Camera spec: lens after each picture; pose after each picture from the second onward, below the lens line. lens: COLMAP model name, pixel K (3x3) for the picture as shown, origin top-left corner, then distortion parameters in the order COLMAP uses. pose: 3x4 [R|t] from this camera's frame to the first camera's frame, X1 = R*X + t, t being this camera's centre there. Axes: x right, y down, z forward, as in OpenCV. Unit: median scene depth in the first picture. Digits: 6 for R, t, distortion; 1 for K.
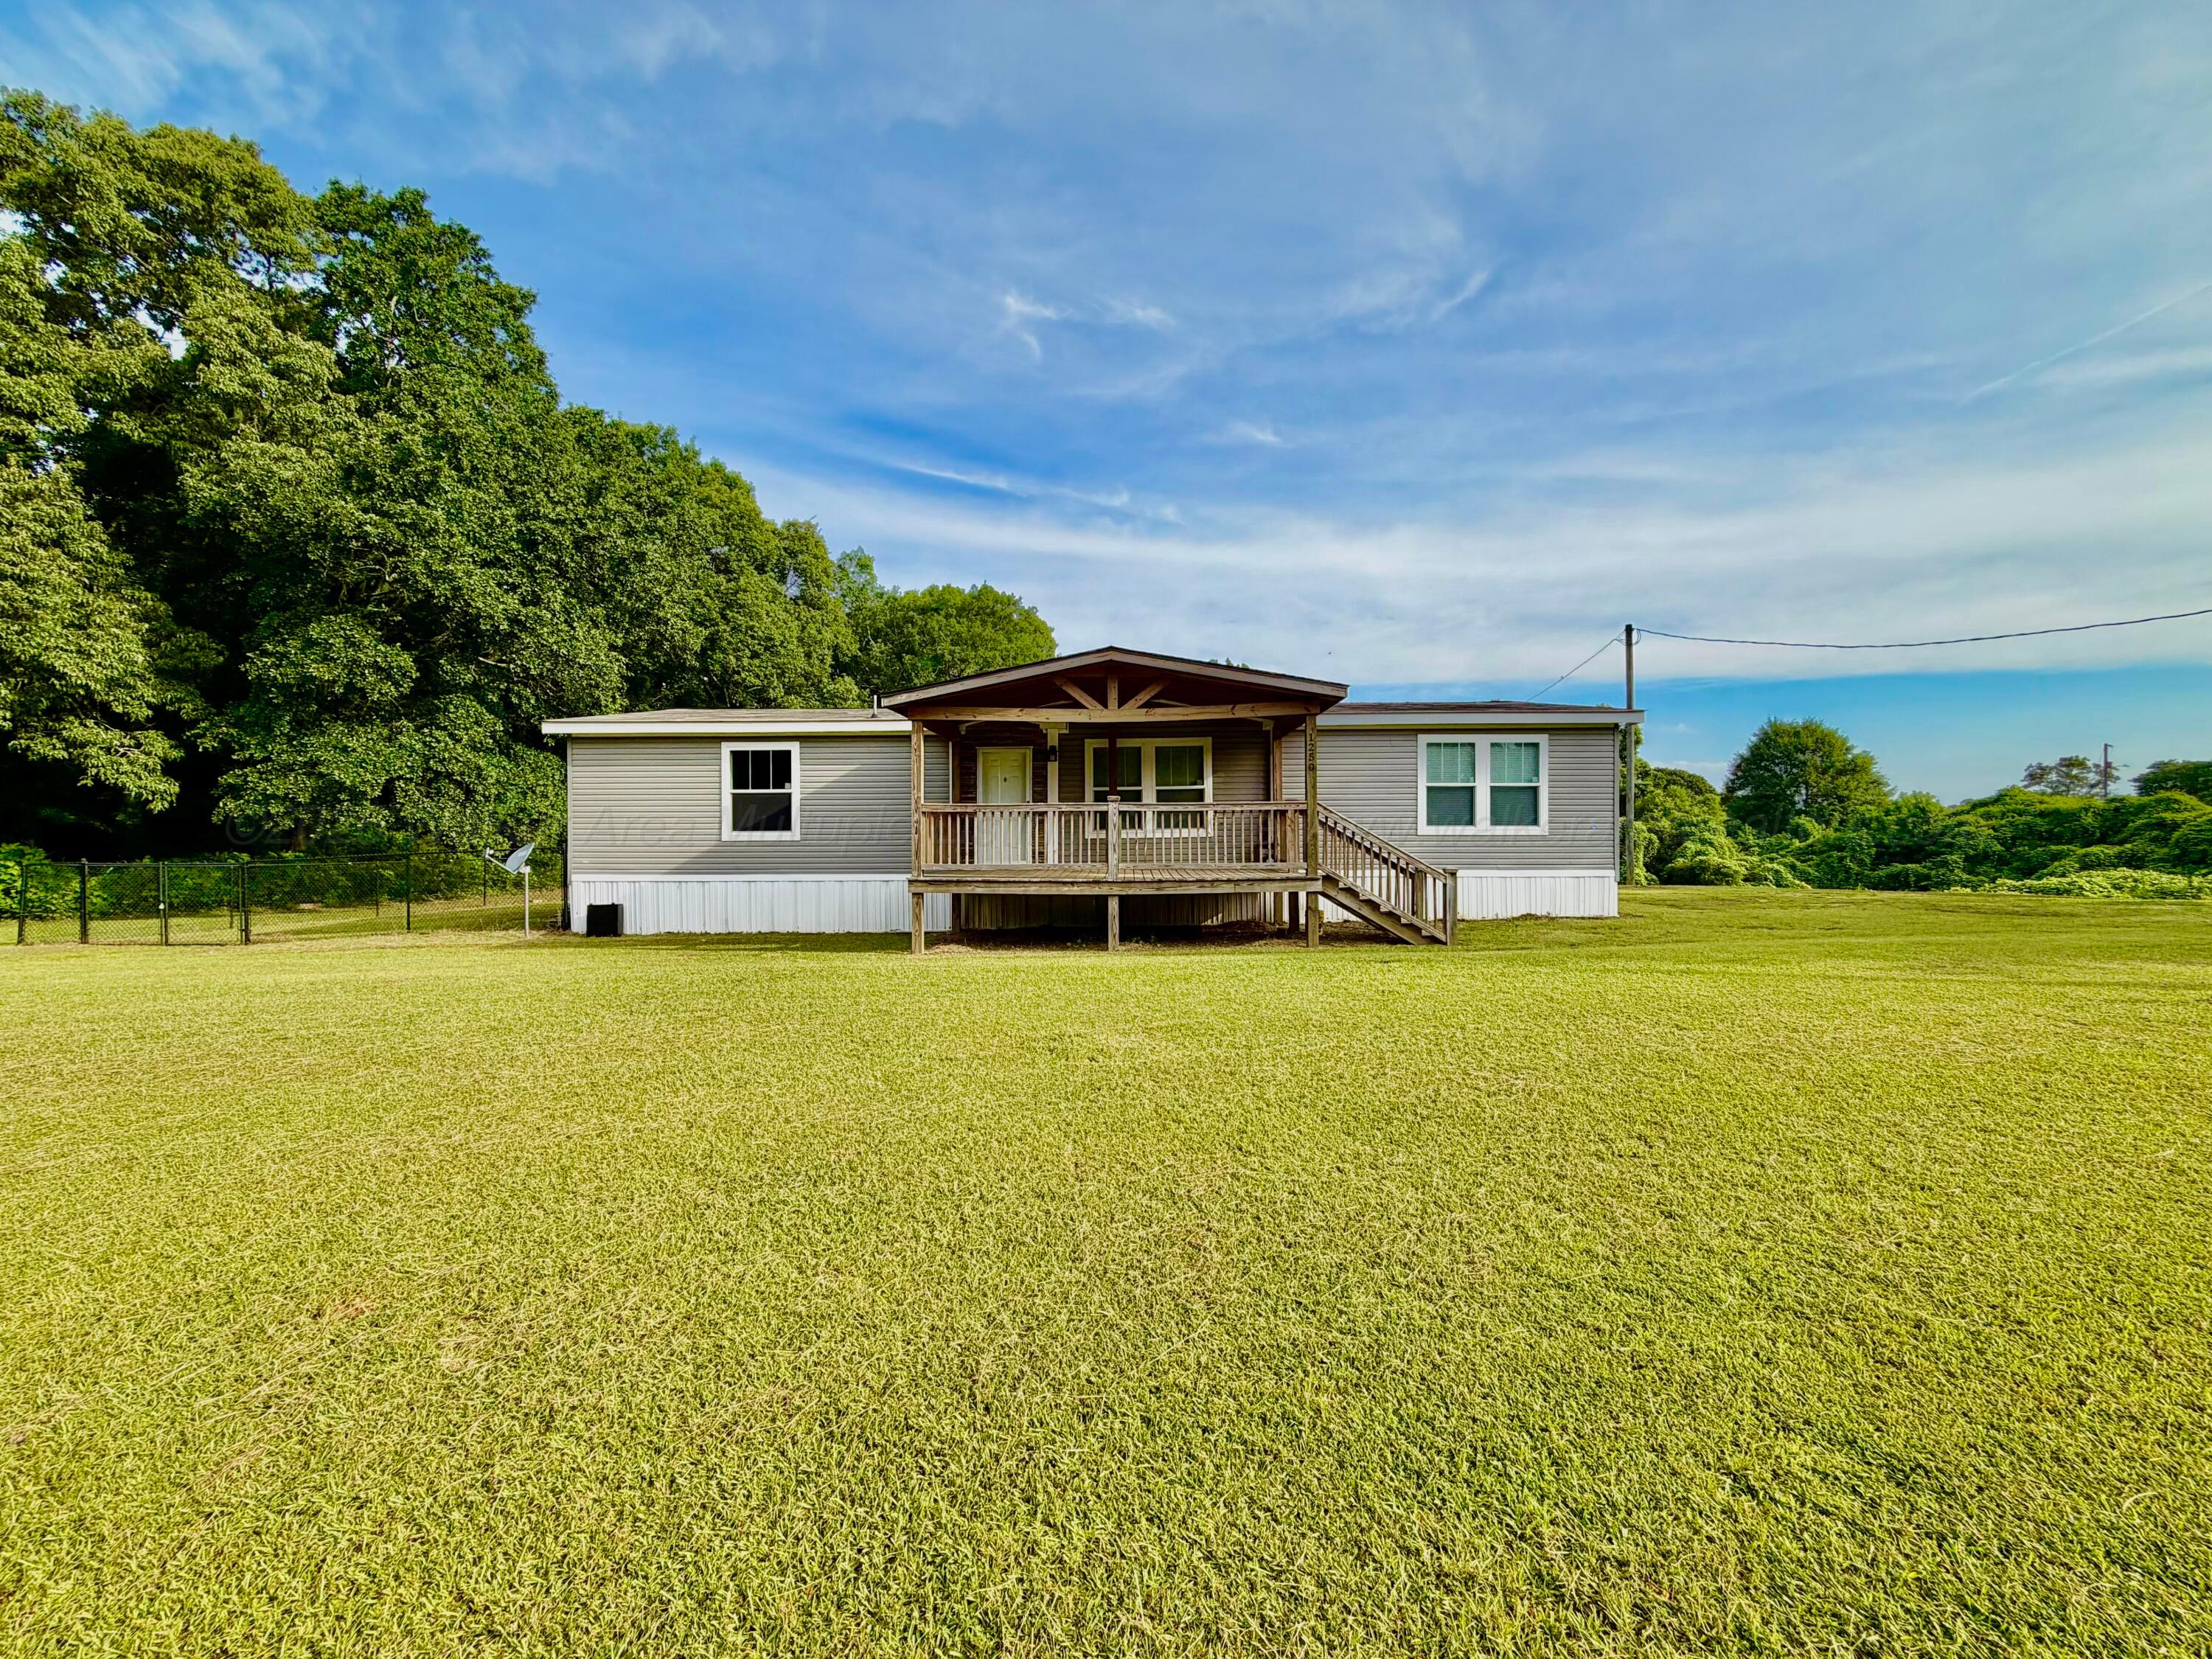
lens RADIAL K [[896.1, 0, 1097.0], [0, 896.1, 833.4], [0, 0, 1]] dist [0.000332, 0.008828]
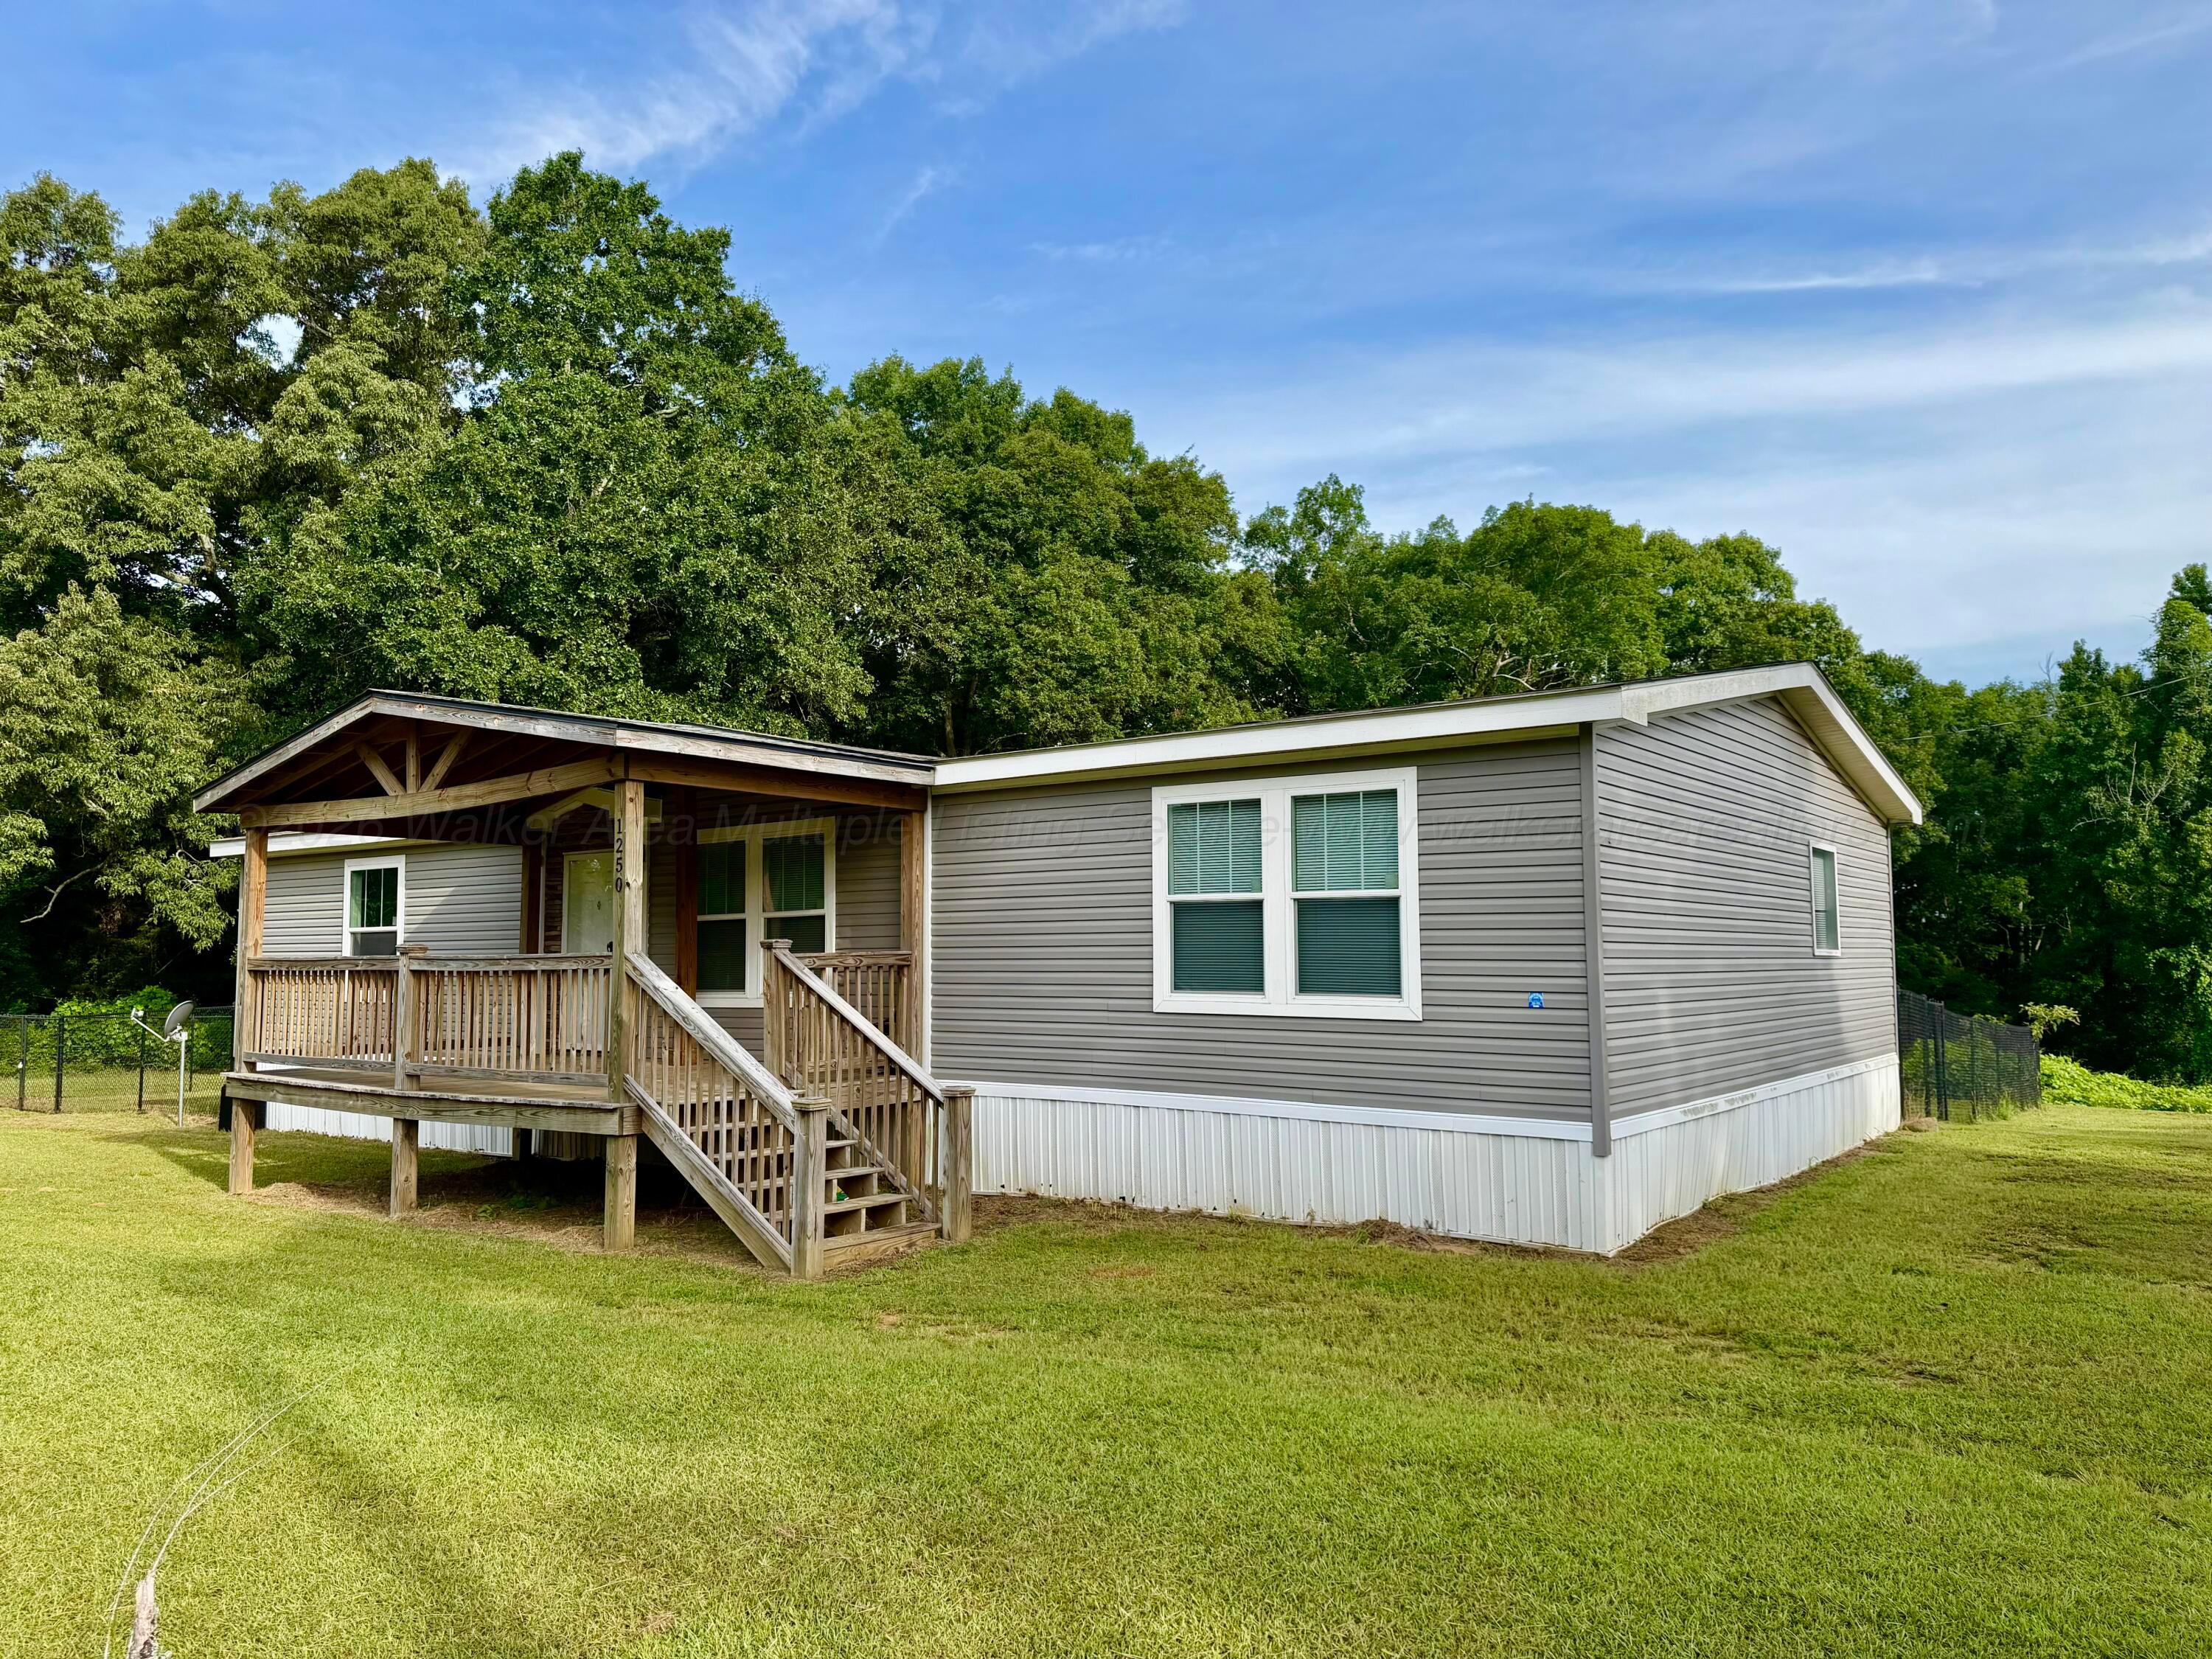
lens RADIAL K [[1533.7, 0, 1105.5], [0, 1533.7, 891.5], [0, 0, 1]] dist [0.027691, -0.000679]
pose [[0.828791, -0.025324, -0.558985, 0.712122], [0.004559, 0.999248, -0.038510, -0.026758], [0.559540, 0.029368, 0.828283, 0.325521]]
